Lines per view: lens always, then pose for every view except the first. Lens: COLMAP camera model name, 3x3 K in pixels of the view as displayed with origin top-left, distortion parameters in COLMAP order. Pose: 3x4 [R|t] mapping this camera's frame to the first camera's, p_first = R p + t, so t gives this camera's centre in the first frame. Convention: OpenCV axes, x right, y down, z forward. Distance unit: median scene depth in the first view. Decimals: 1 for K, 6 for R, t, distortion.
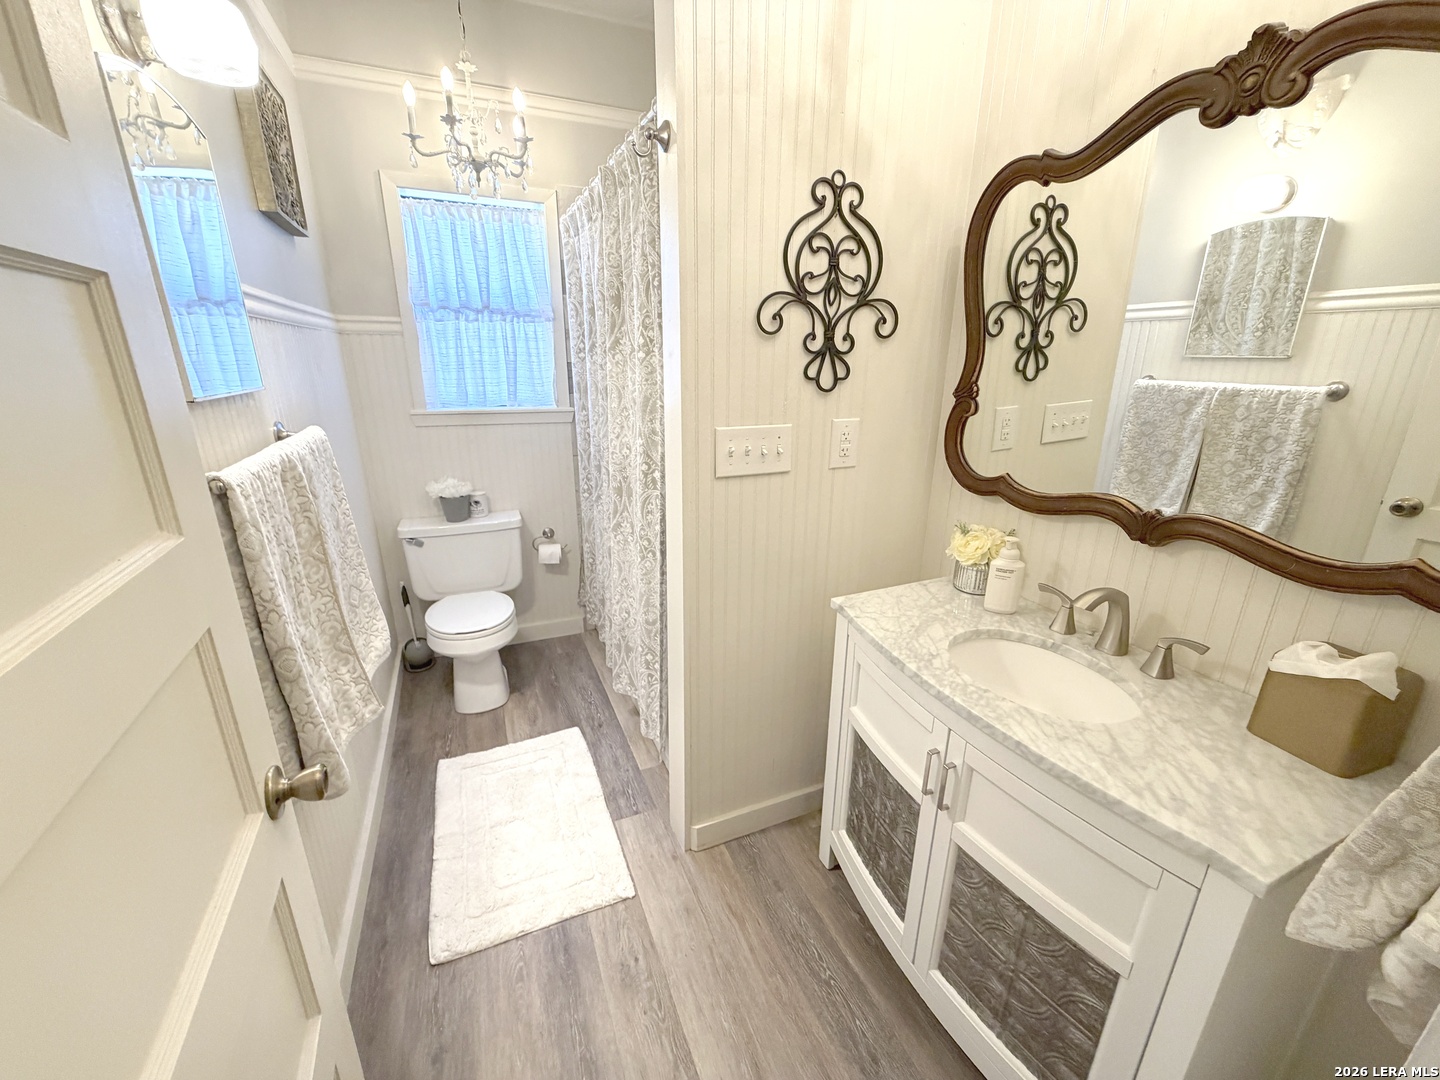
lens RADIAL K [[575.7, 0, 715.9], [0, 575.7, 542.1], [0, 0, 1]] dist [-0.001091, 0.000329]
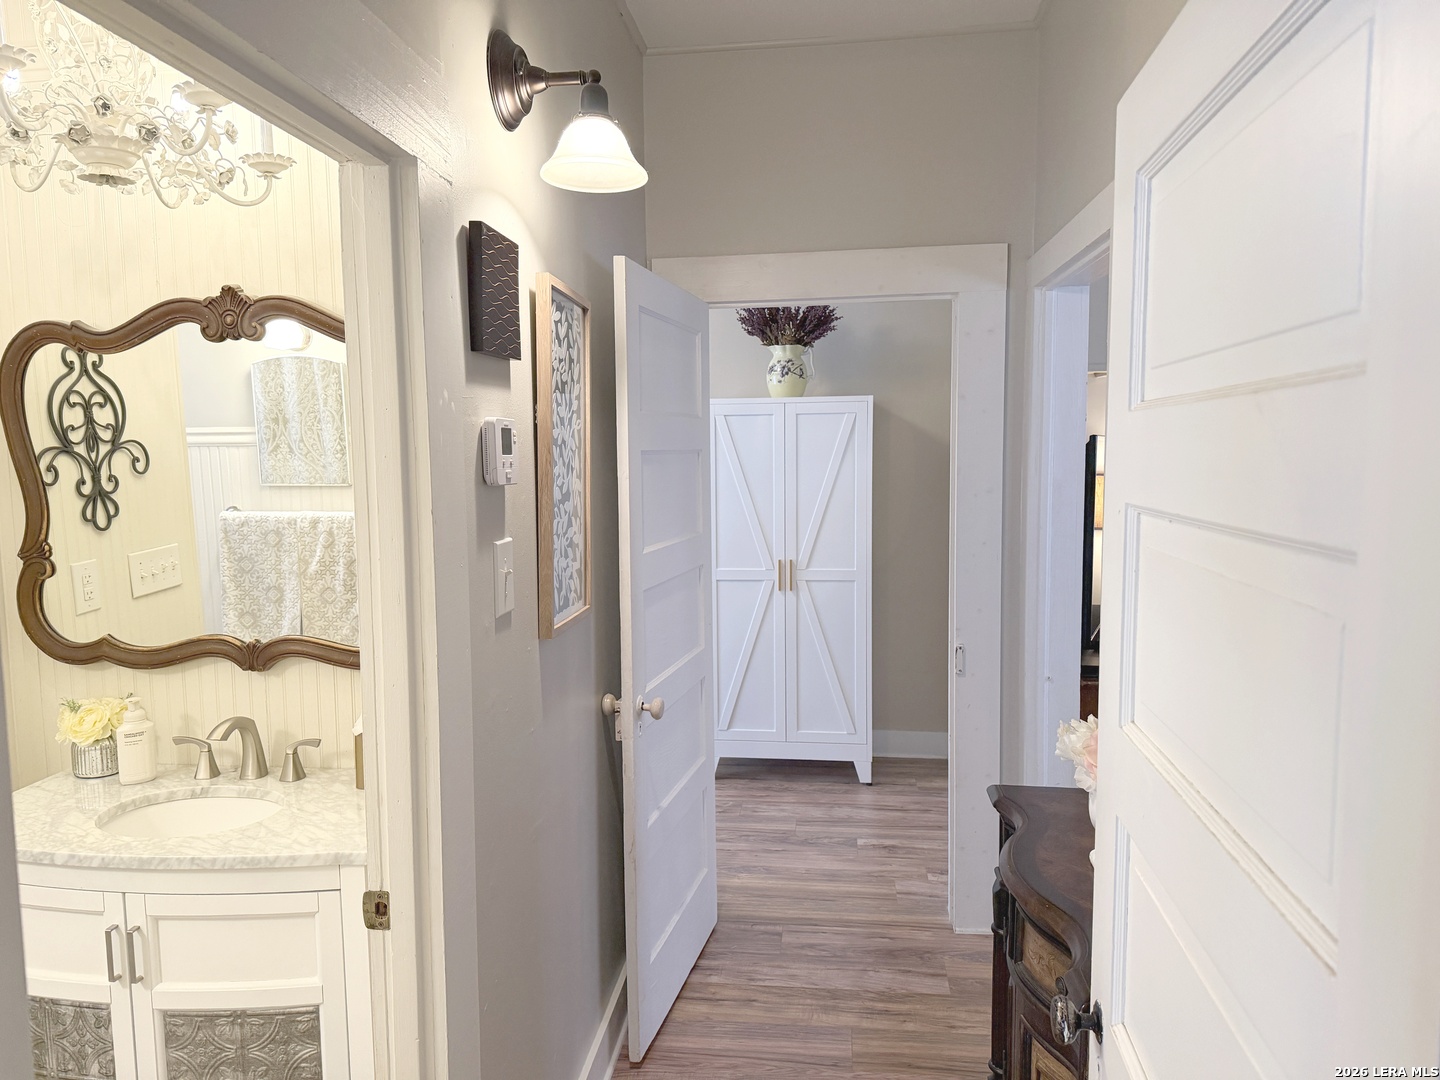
lens RADIAL K [[1017.0, 0, 720.6], [0, 1017.0, 549.2], [0, 0, 1]] dist [-0.003344, -0.003773]
pose [[0.489119, -0.096389, 0.866875, -0.393505], [0.280695, 0.958398, -0.051812, 0.104869], [-0.825816, 0.268670, 0.495827, -0.621998]]
